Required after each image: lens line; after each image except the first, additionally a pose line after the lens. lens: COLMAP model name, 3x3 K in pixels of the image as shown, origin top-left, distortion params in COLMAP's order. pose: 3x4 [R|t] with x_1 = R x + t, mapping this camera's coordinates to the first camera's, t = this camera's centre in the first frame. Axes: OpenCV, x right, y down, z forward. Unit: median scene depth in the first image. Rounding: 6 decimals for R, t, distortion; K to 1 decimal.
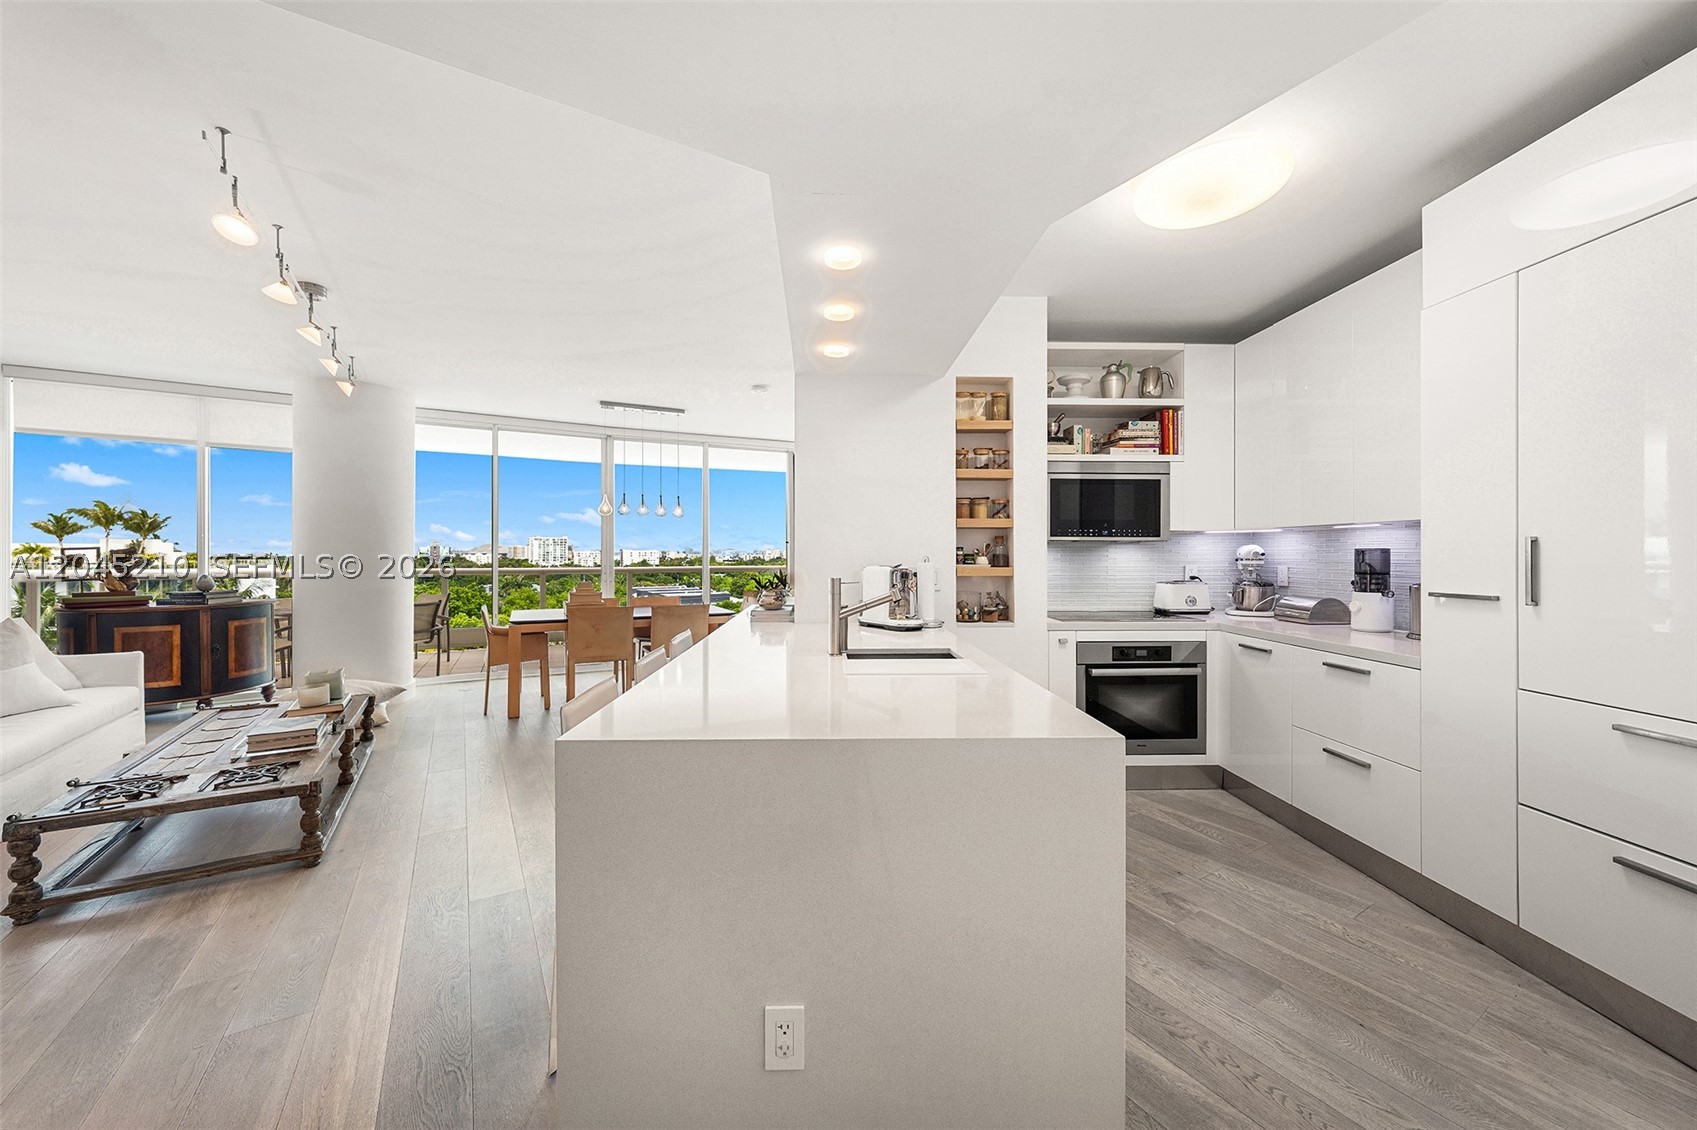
lens RADIAL K [[626.7, 0, 801.3], [0, 626.7, 558.0], [0, 0, 1]] dist [0.001211, 0.000183]
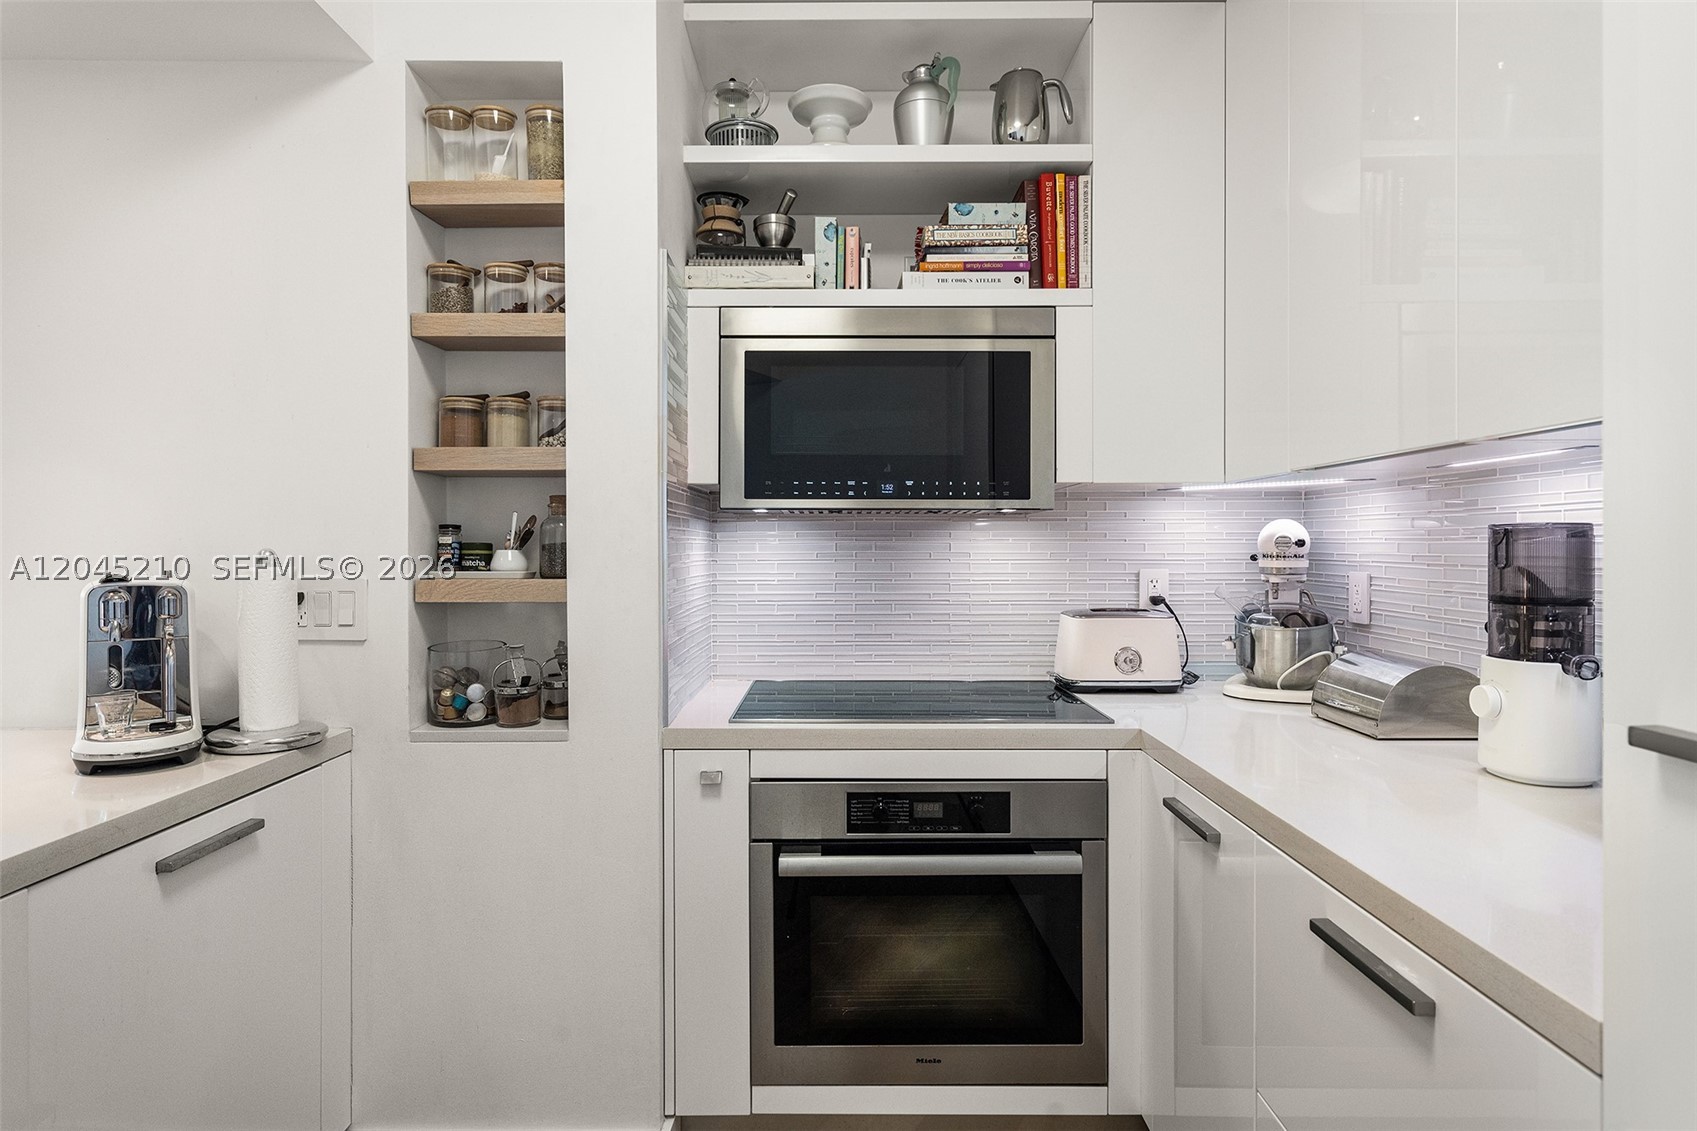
lens RADIAL K [[882.1, 0, 847.9], [0, 882.1, 552.3], [0, 0, 1]] dist [0.001653, 0.000213]
pose [[0.999369, -0.000751, -0.035505, 0.478323], [0.000819, 0.999998, 0.001908, -0.001517], [0.035504, -0.001936, 0.999368, 0.446272]]
